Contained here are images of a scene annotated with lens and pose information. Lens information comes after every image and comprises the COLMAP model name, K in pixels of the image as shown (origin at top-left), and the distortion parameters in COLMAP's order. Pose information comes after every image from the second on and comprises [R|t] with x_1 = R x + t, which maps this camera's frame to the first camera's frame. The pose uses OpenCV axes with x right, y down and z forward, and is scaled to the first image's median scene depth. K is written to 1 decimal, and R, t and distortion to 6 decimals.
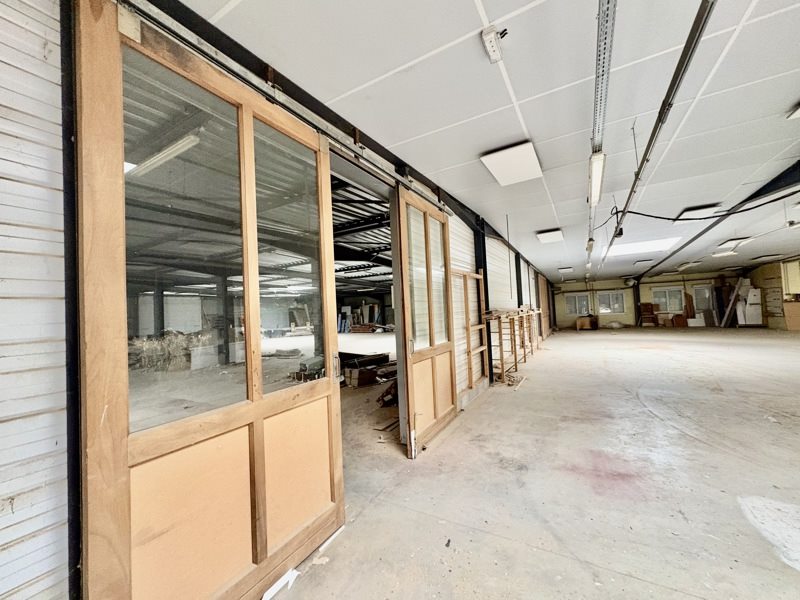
lens RADIAL K [[318.6, 0, 399.5], [0, 318.6, 299.0], [0, 0, 1]] dist [0.017702, 0.000348]
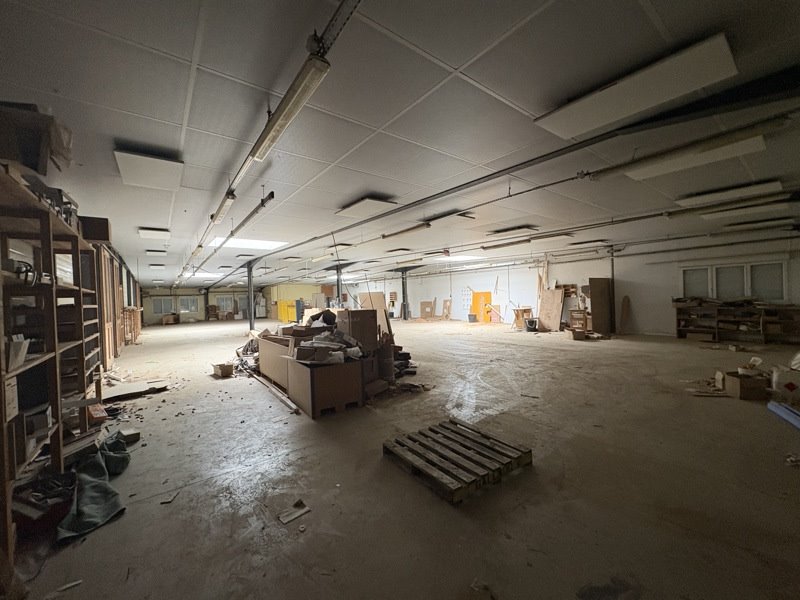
lens RADIAL K [[318.6, 0, 402.8], [0, 318.6, 301.2], [0, 0, 1]] dist [0.017702, 0.000348]
pose [[0.388848, 0.025062, 0.920961, -0.286206], [-0.017753, 0.999648, -0.019707, 0.007382], [-0.921131, -0.008686, 0.389157, -0.428242]]
